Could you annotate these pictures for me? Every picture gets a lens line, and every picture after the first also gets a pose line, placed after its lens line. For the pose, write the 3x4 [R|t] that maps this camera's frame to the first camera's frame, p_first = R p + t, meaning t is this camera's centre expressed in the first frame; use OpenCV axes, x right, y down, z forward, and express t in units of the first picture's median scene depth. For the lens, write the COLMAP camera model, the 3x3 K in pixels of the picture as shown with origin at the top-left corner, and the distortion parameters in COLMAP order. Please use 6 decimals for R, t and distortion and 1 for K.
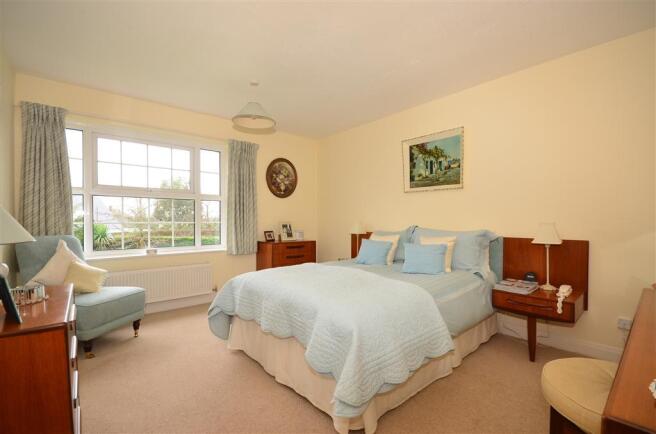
lens RADIAL K [[296.5, 0, 326.6], [0, 296.5, 218.2], [0, 0, 1]] dist [0.000615, 0.000114]
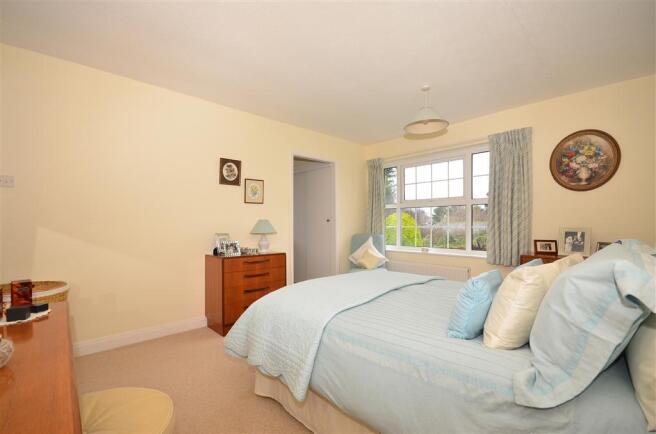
lens RADIAL K [[296.5, 0, 327.0], [0, 296.5, 219.9], [0, 0, 1]] dist [0.000615, 0.000114]
pose [[0.016778, -0.015661, -0.999737, 0.649091], [0.004084, 0.999870, -0.015594, 0.003926], [0.999851, -0.003821, 0.016840, 0.560825]]
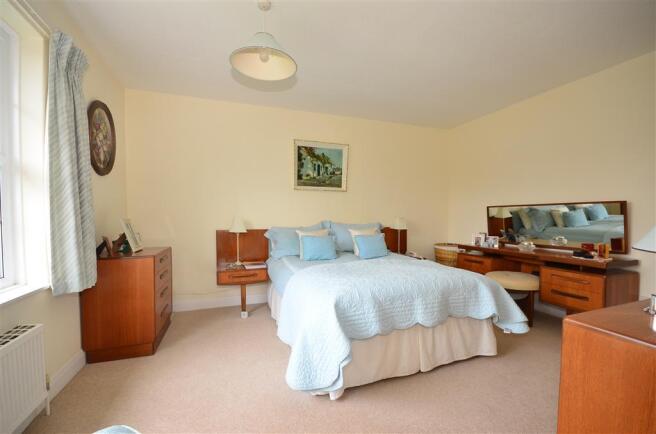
lens RADIAL K [[296.5, 0, 328.0], [0, 296.5, 221.5], [0, 0, 1]] dist [0.000615, 0.000114]
pose [[0.316122, -0.025498, 0.948376, -0.710169], [-0.009539, 0.999503, 0.030052, -0.005771], [-0.948671, -0.018547, 0.315721, 0.568621]]
